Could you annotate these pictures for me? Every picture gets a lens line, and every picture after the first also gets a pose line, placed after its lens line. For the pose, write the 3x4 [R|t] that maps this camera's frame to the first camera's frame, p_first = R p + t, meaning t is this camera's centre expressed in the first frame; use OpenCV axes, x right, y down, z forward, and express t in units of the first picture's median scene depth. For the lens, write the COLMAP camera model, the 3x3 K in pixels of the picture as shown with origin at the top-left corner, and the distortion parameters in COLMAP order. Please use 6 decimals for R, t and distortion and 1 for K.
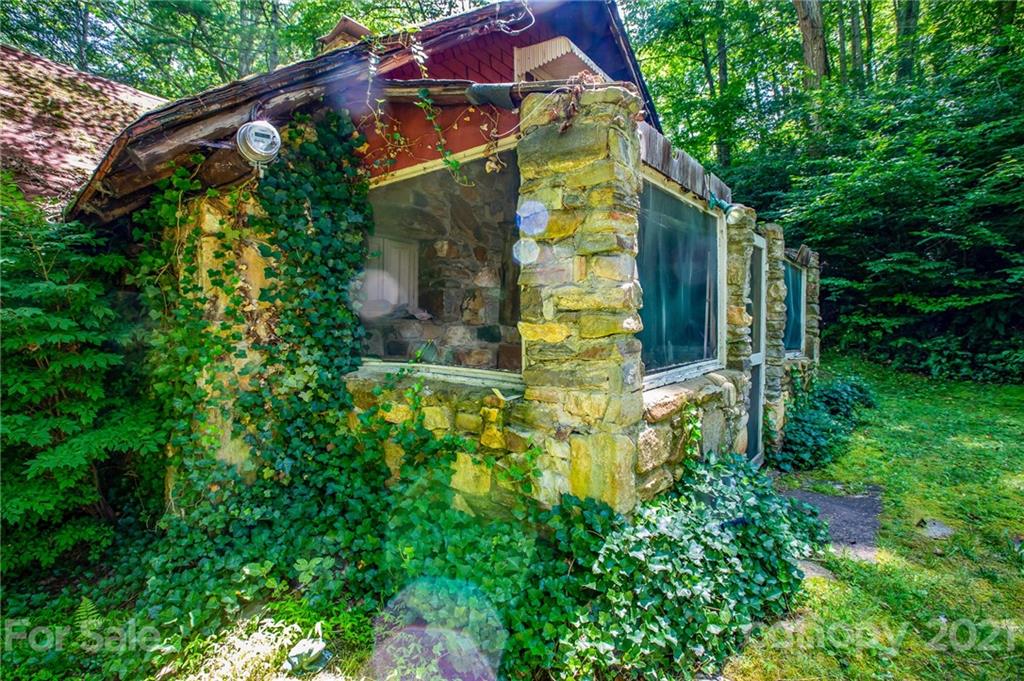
lens RADIAL K [[462.9, 0, 514.9], [0, 462.9, 339.7], [0, 0, 1]] dist [-0.048097, 0.014810]
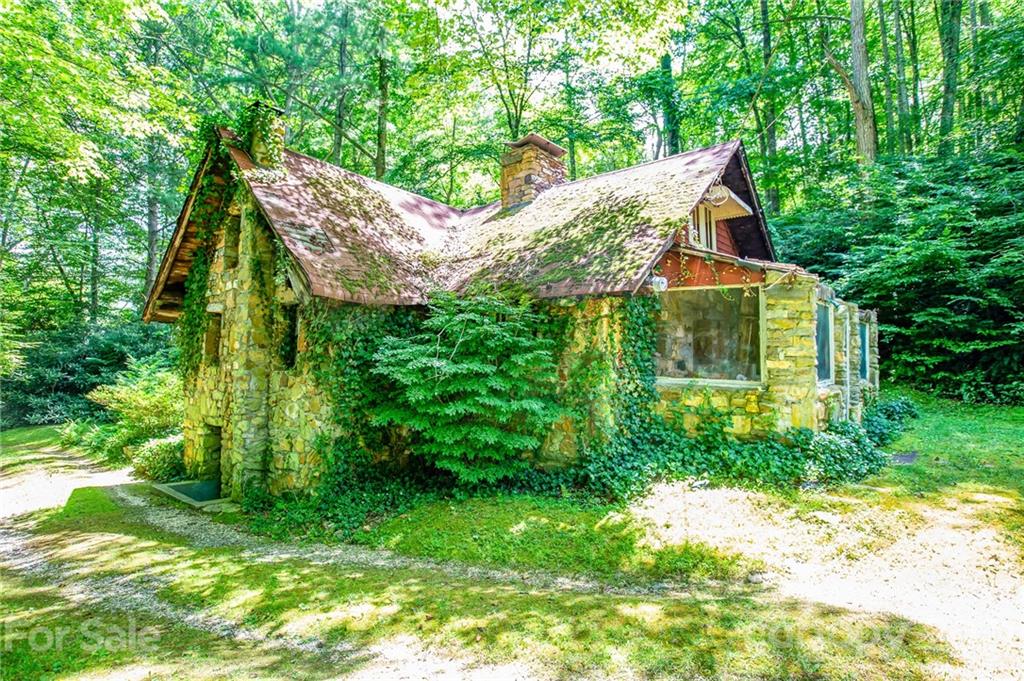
lens RADIAL K [[560.3, 0, 510.4], [0, 560.3, 340.2], [0, 0, 1]] dist [-0.012763, 0.005301]
pose [[0.999652, 0.012674, 0.023155, -0.541372], [-0.011278, 0.998169, -0.059432, 0.018078], [-0.023865, 0.059151, 0.997964, -0.746584]]
